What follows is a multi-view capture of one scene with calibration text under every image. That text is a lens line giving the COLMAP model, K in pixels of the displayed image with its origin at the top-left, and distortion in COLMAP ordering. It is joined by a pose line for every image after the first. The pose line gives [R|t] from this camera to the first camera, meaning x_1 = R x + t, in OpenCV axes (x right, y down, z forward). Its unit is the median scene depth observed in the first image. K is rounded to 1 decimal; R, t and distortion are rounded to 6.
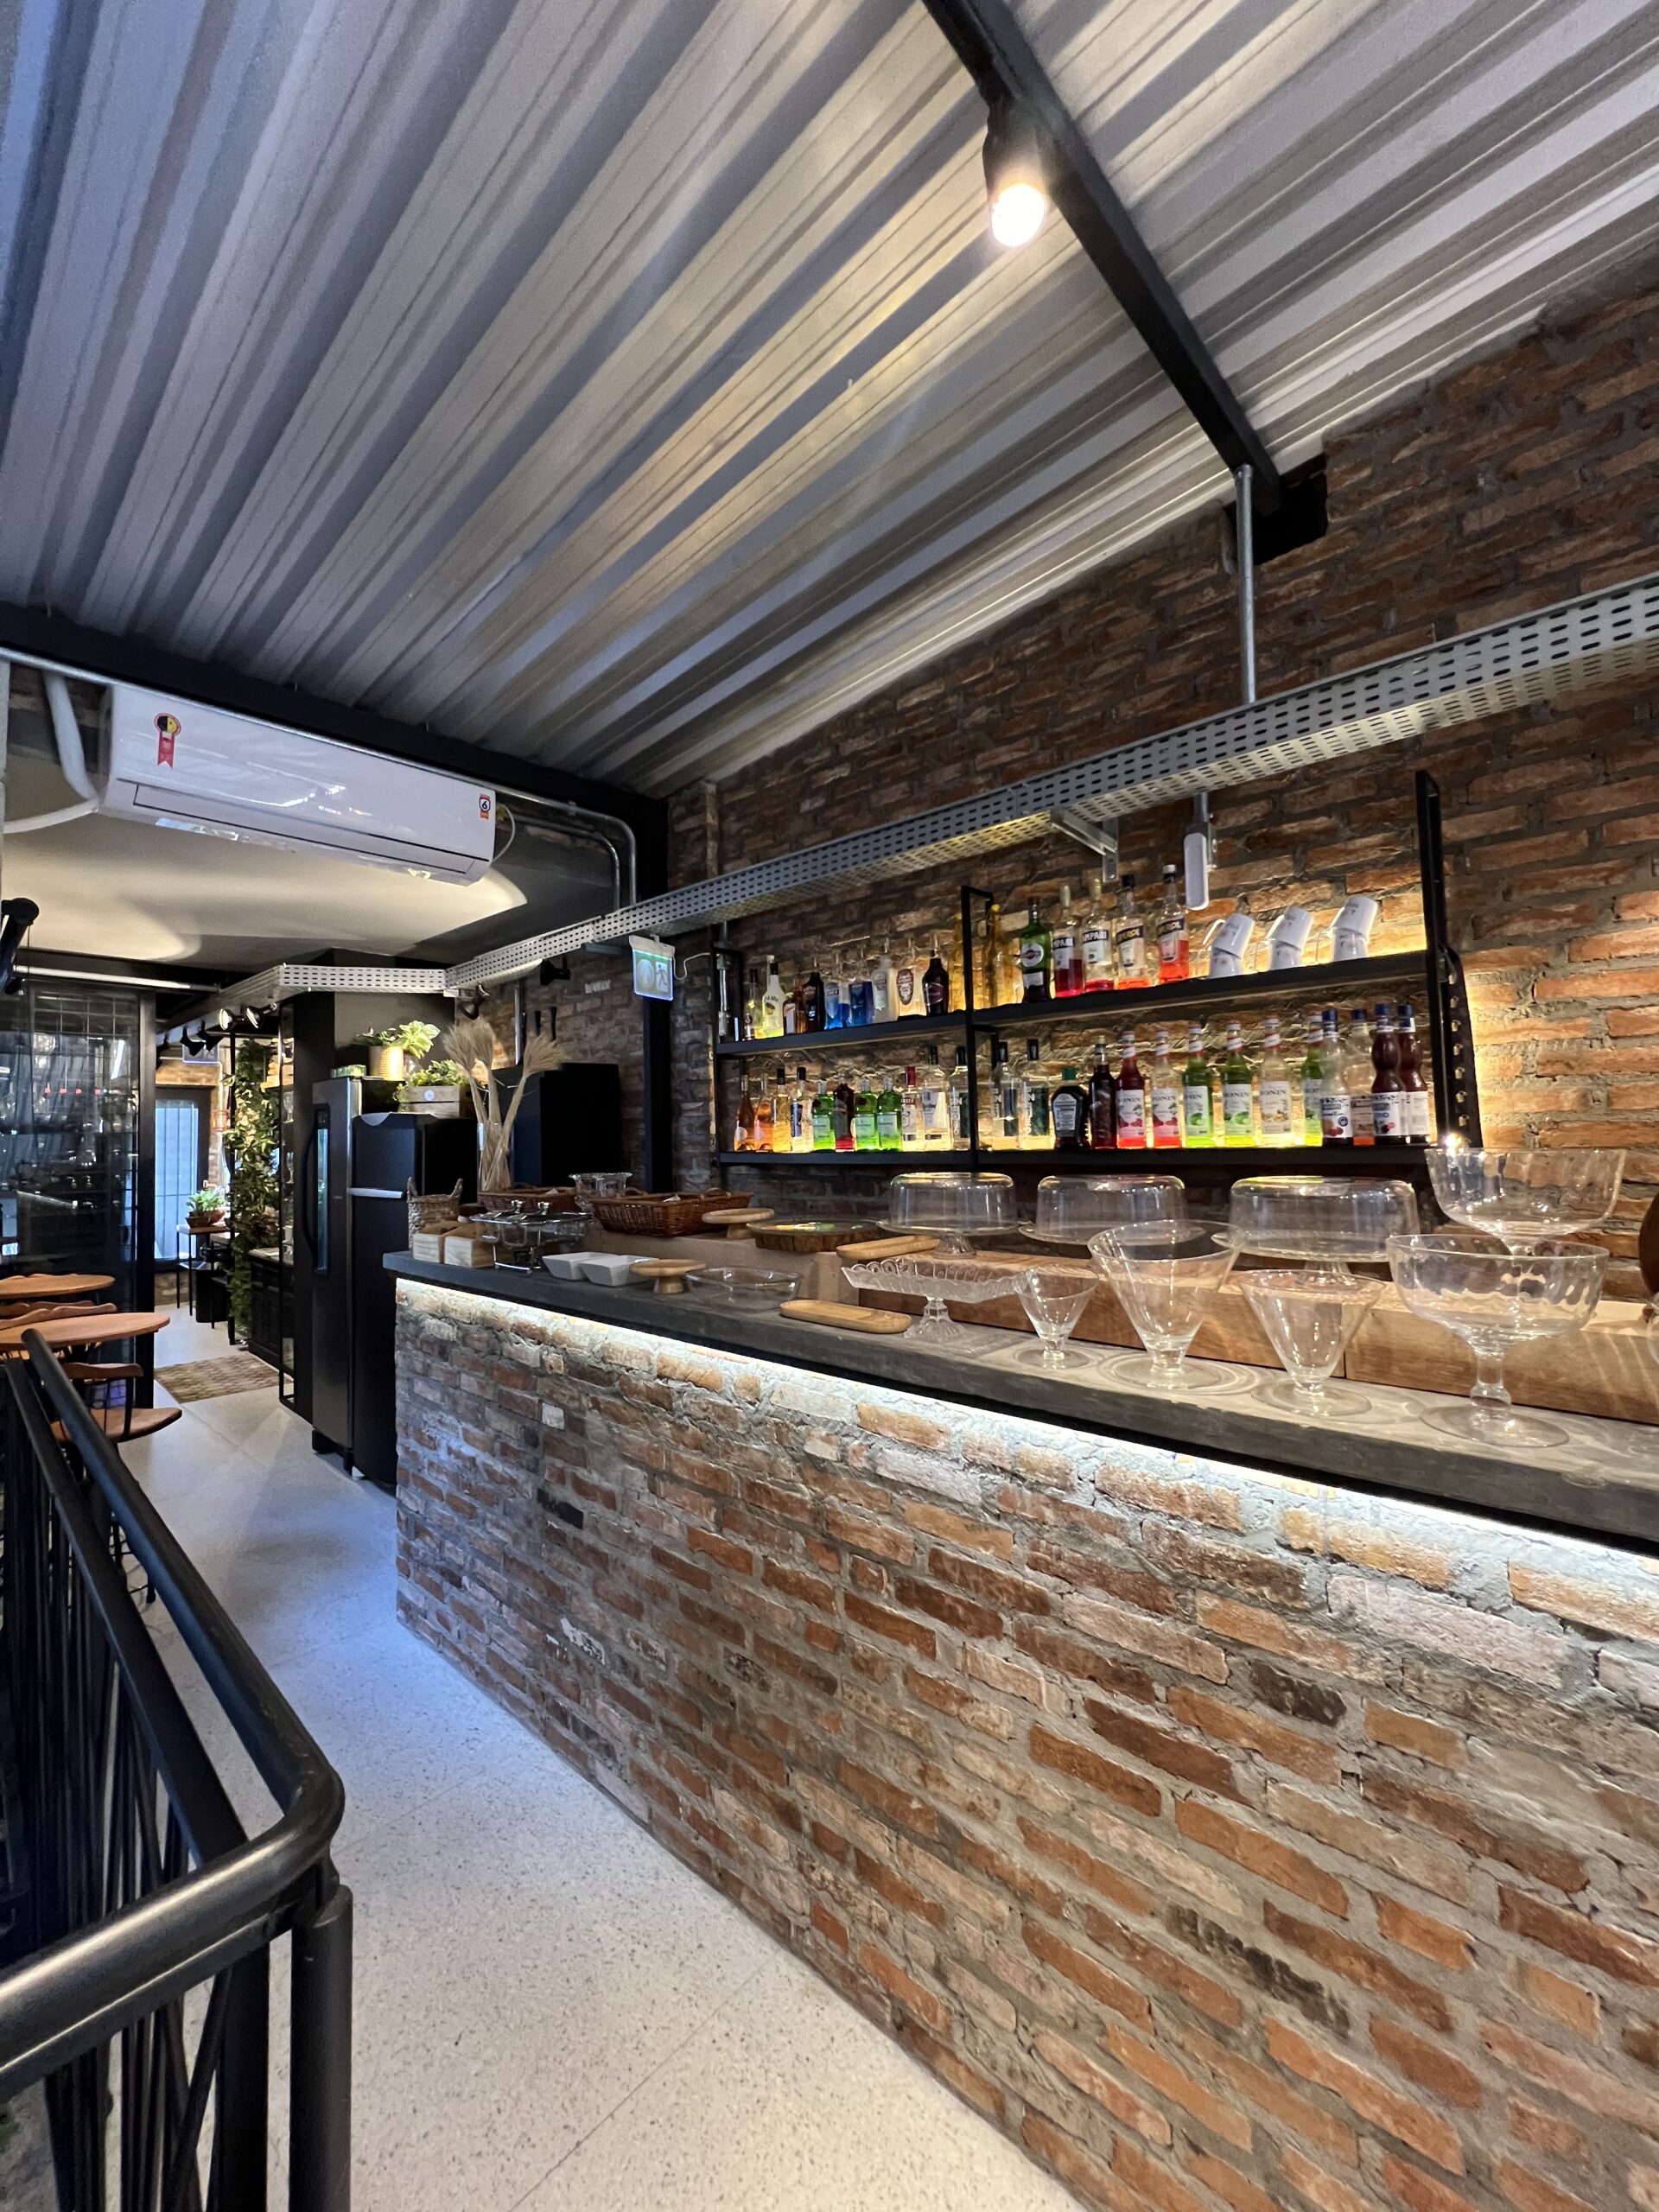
lens RADIAL K [[895.4, 0, 841.5], [0, 895.4, 1102.1], [0, 0, 1]] dist [-0.000811, 0.000540]
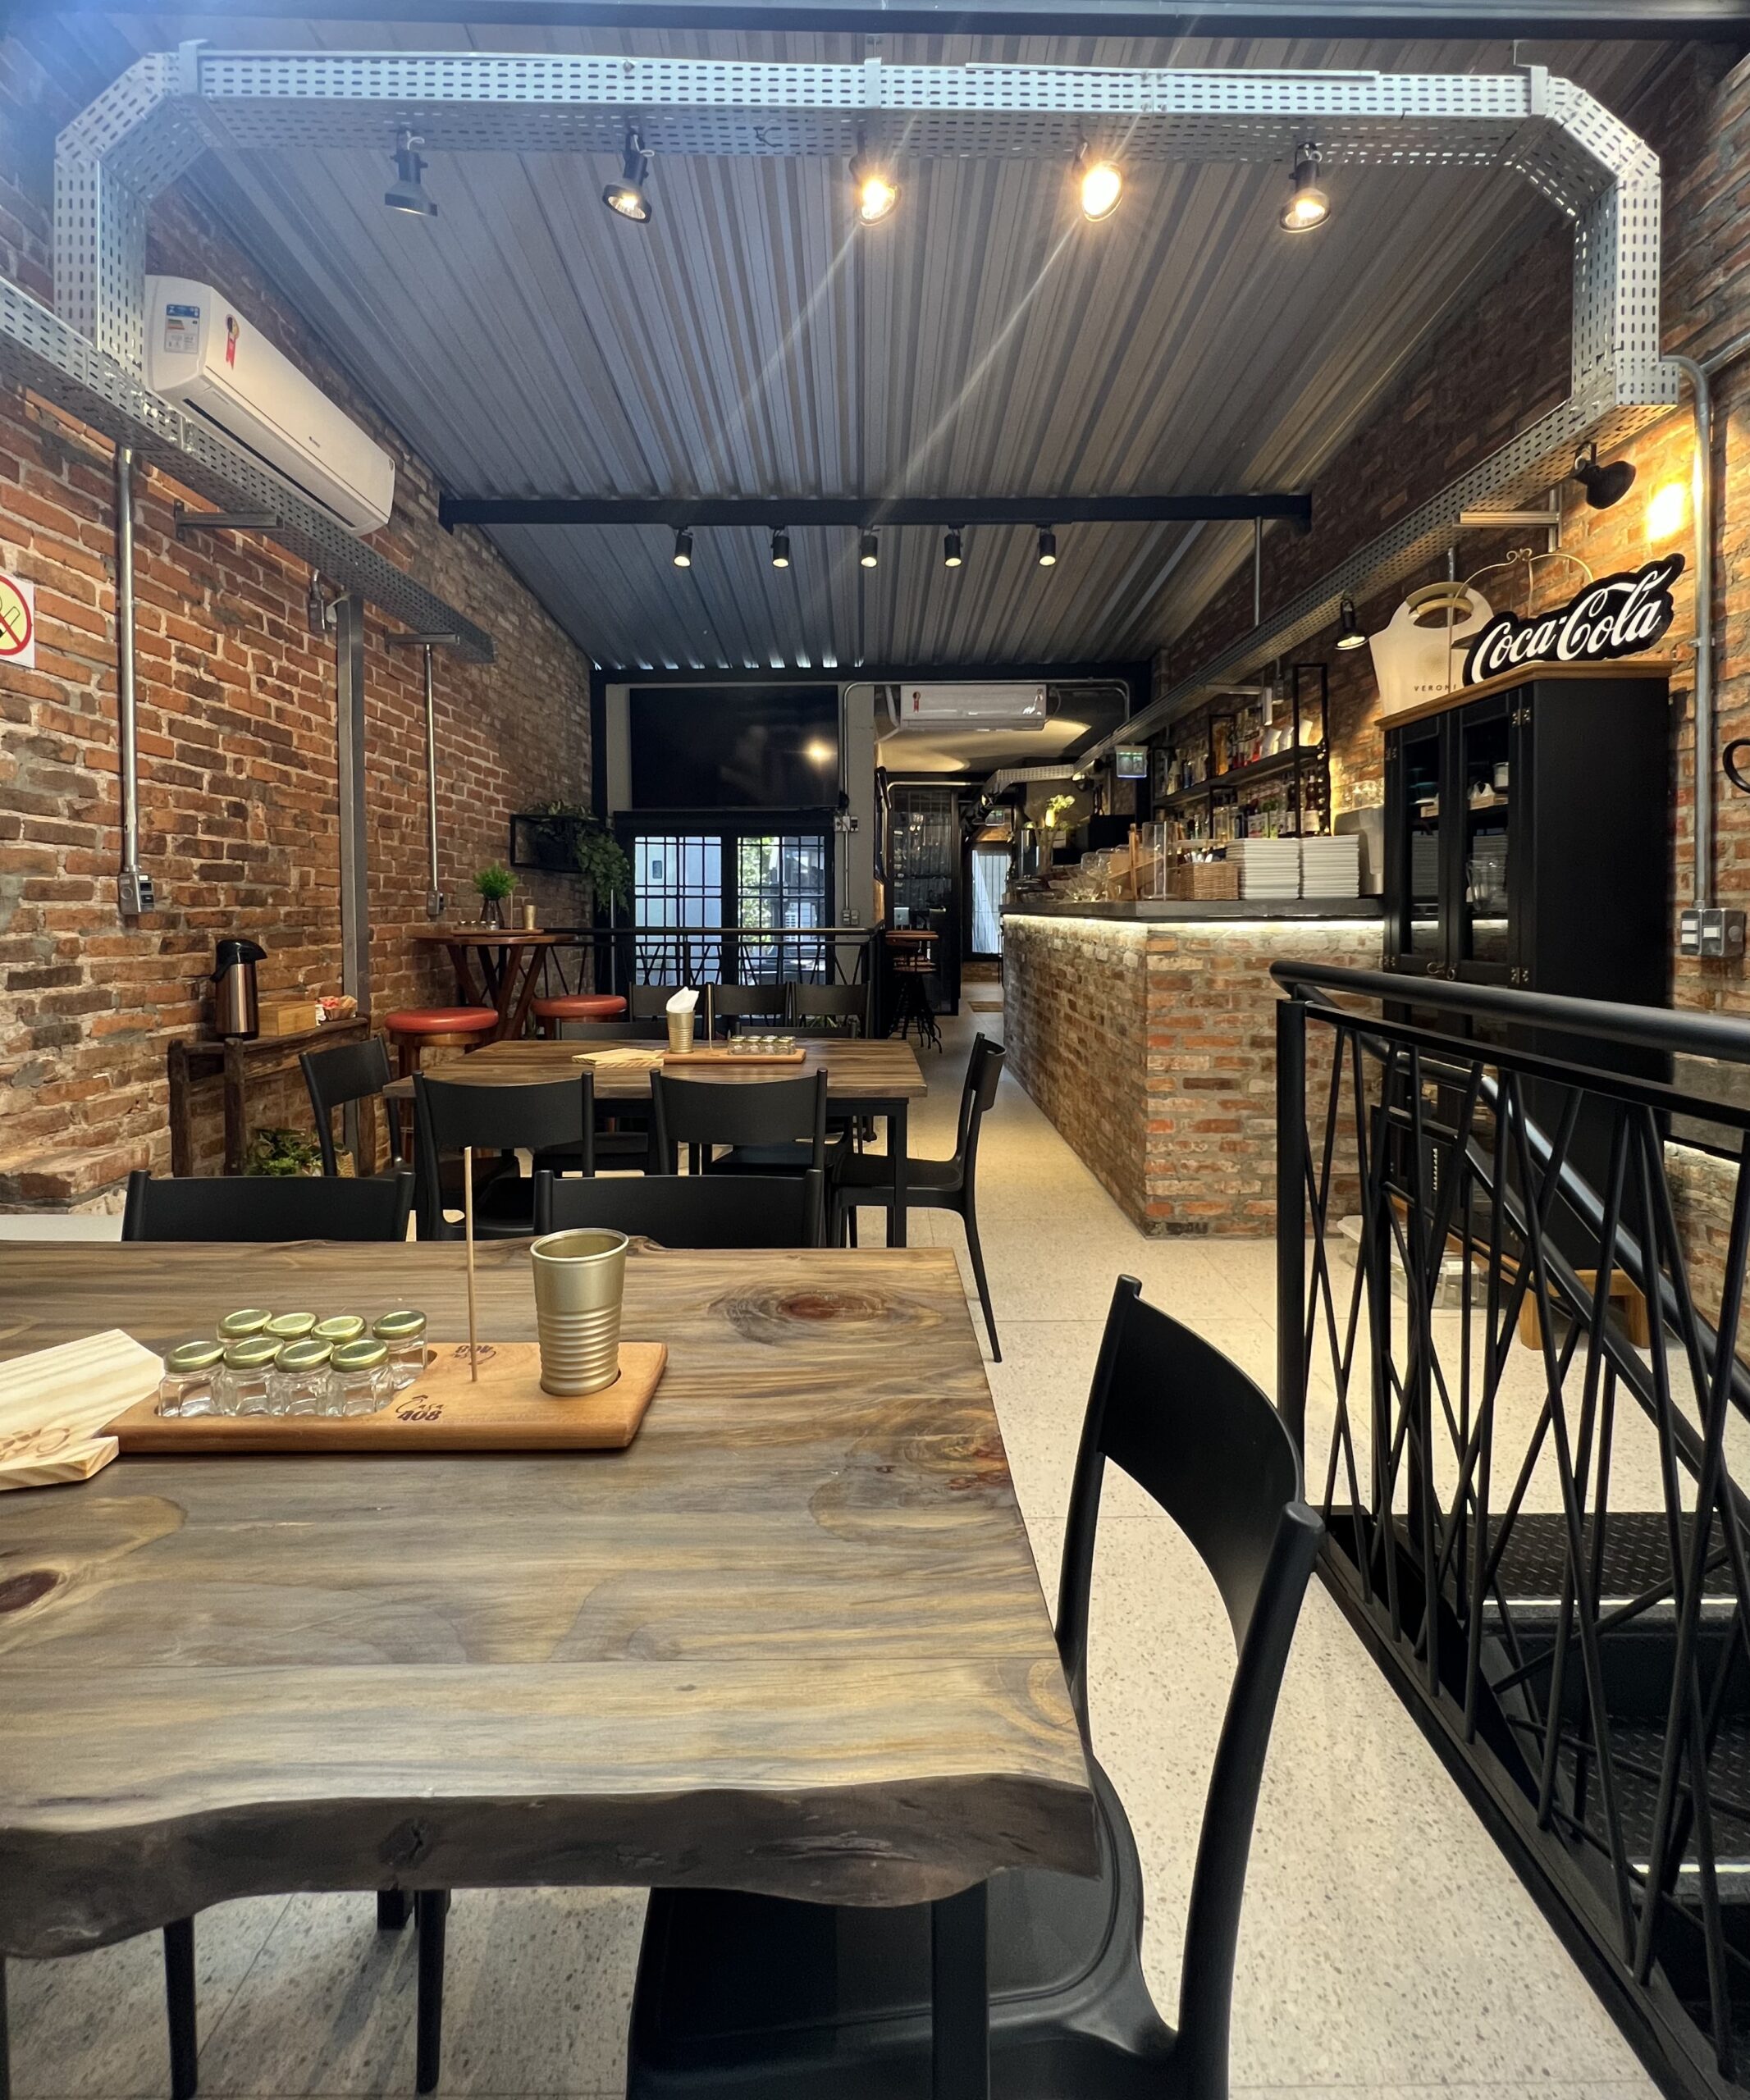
lens RADIAL K [[978.4, 0, 871.8], [0, 978.4, 927.5], [0, 0, 1]] dist [-0.000242, 0.000117]
pose [[0.668381, 0.032726, -0.743098, 1.325945], [0.019285, 0.997933, 0.061295, 0.081117], [0.743569, -0.055299, 0.666369, -1.057716]]
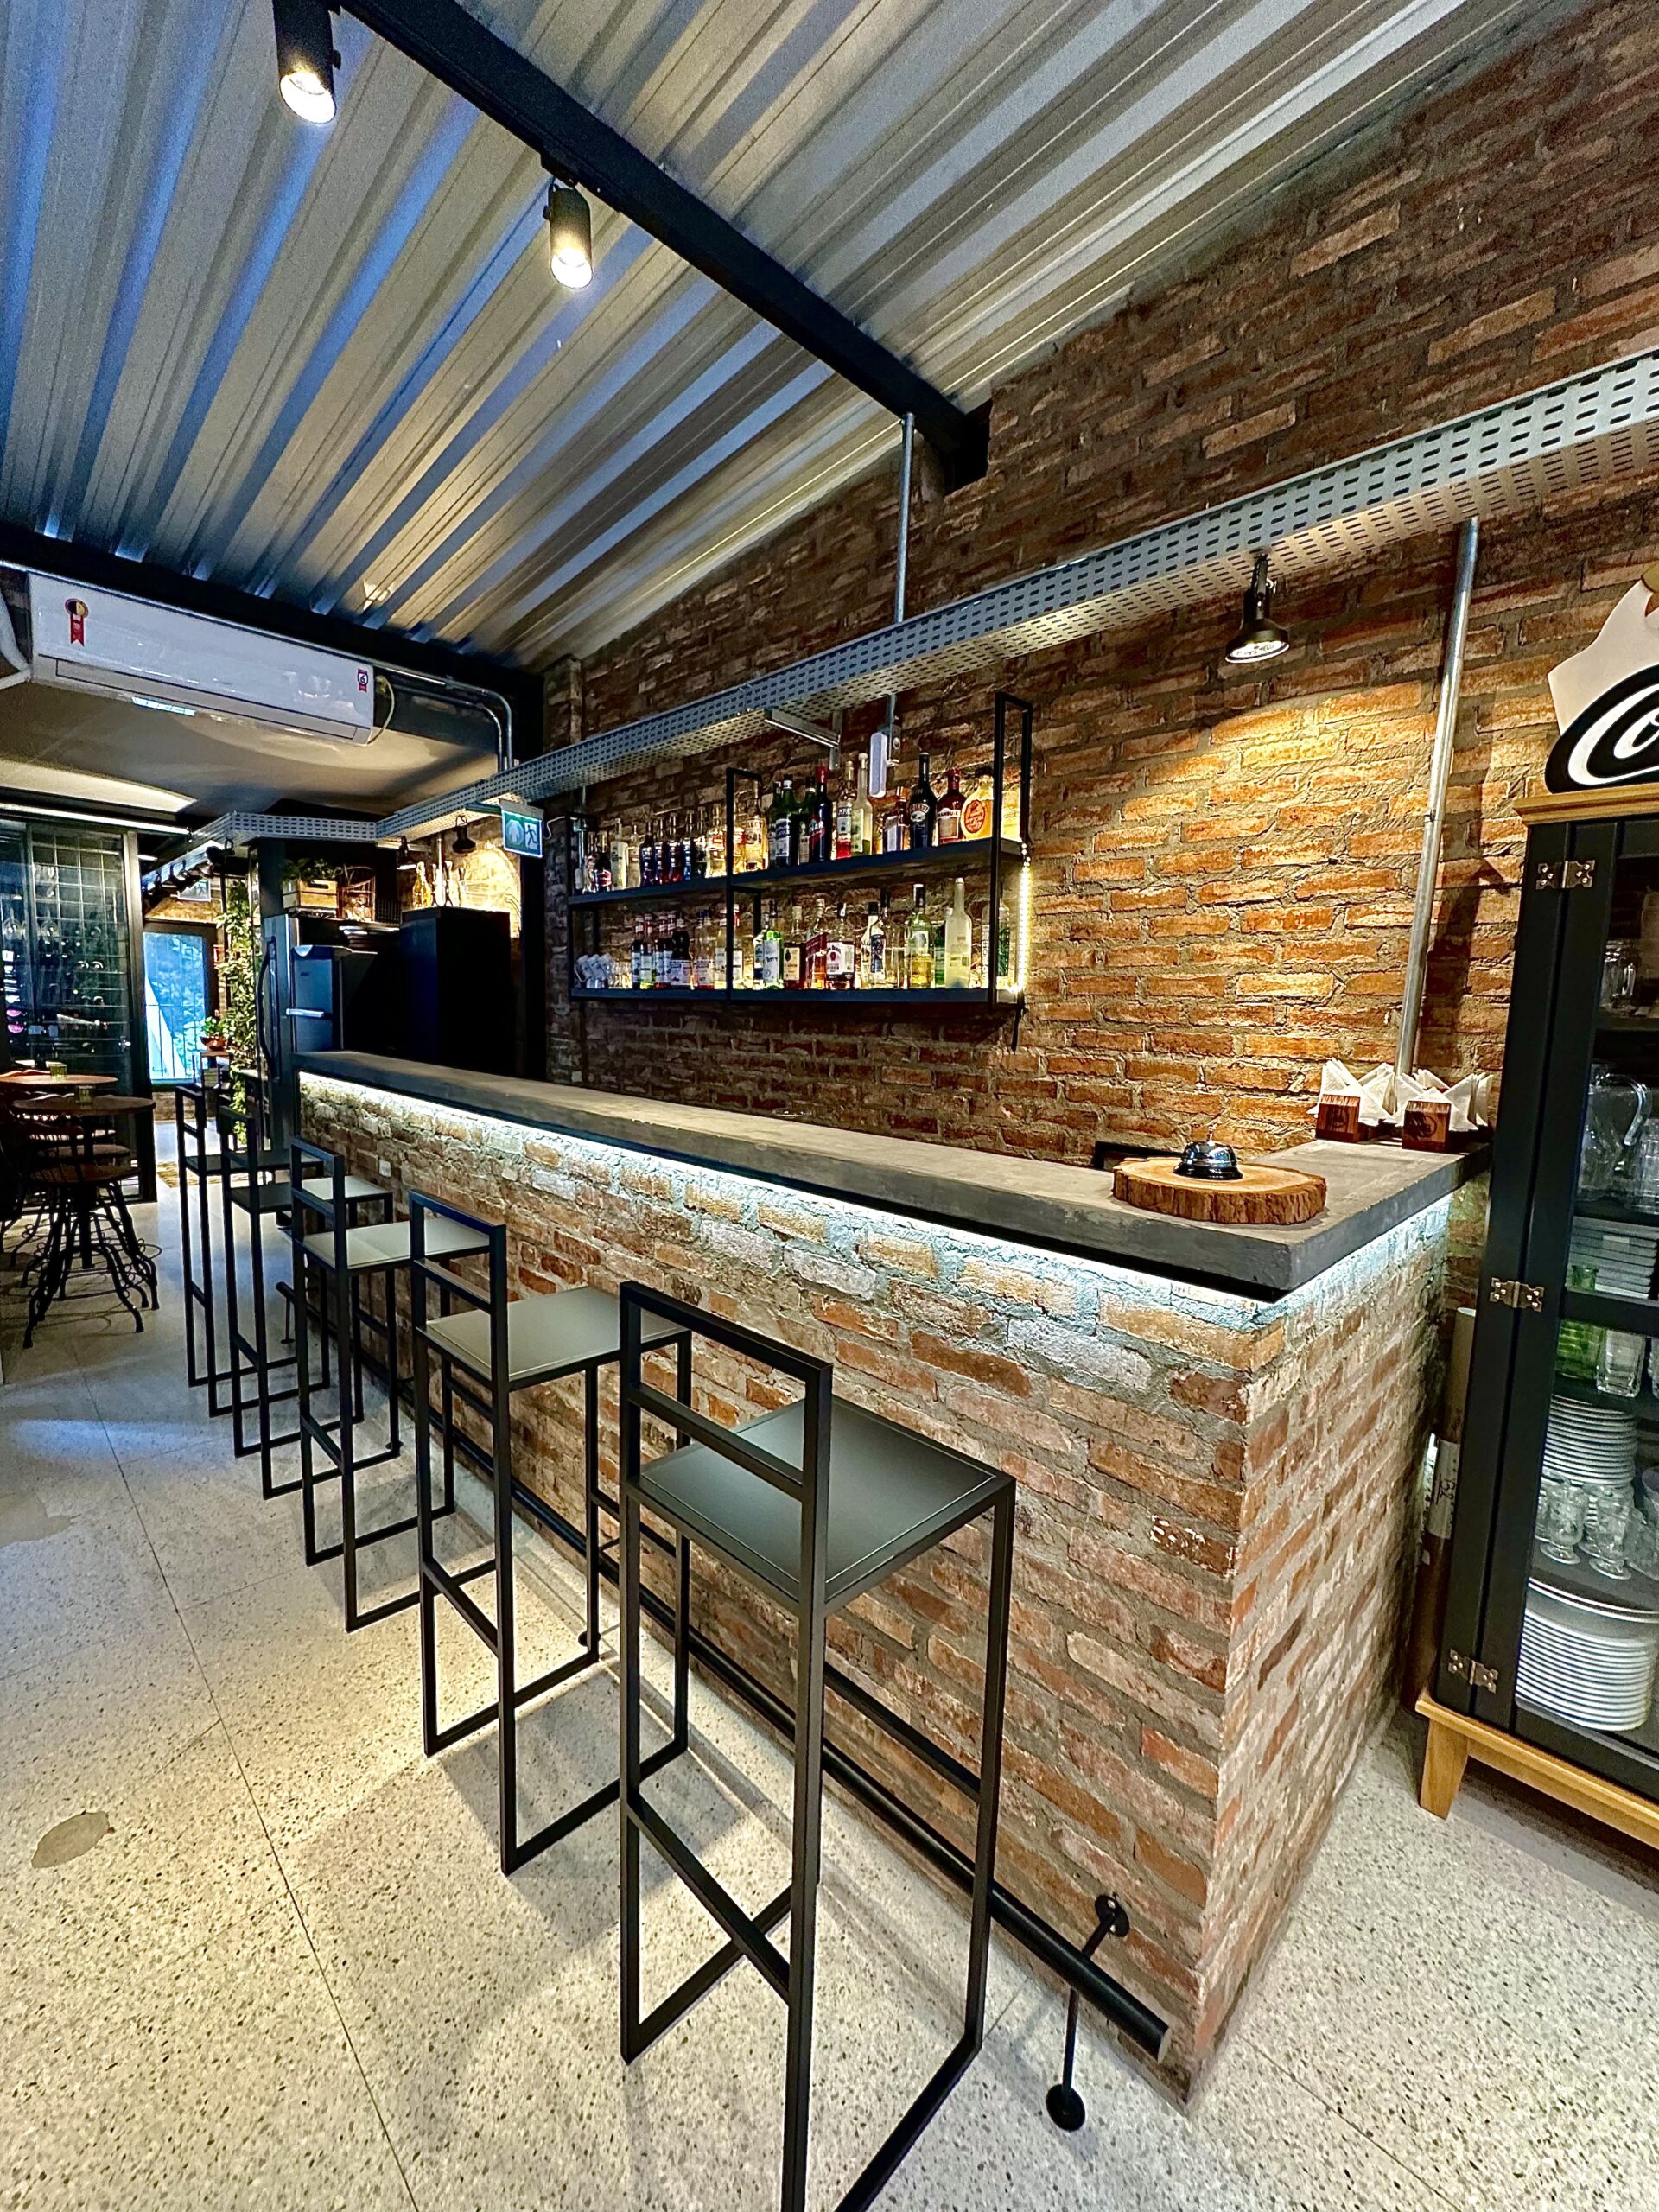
lens RADIAL K [[890.6, 0, 834.0], [0, 890.6, 1105.1], [0, 0, 1]] dist [0.001049, -0.001224]
pose [[0.997903, 0.051732, -0.038897, 0.371439], [-0.045519, 0.988171, 0.146443, 0.026916], [0.046012, -0.144366, 0.988454, -0.262559]]
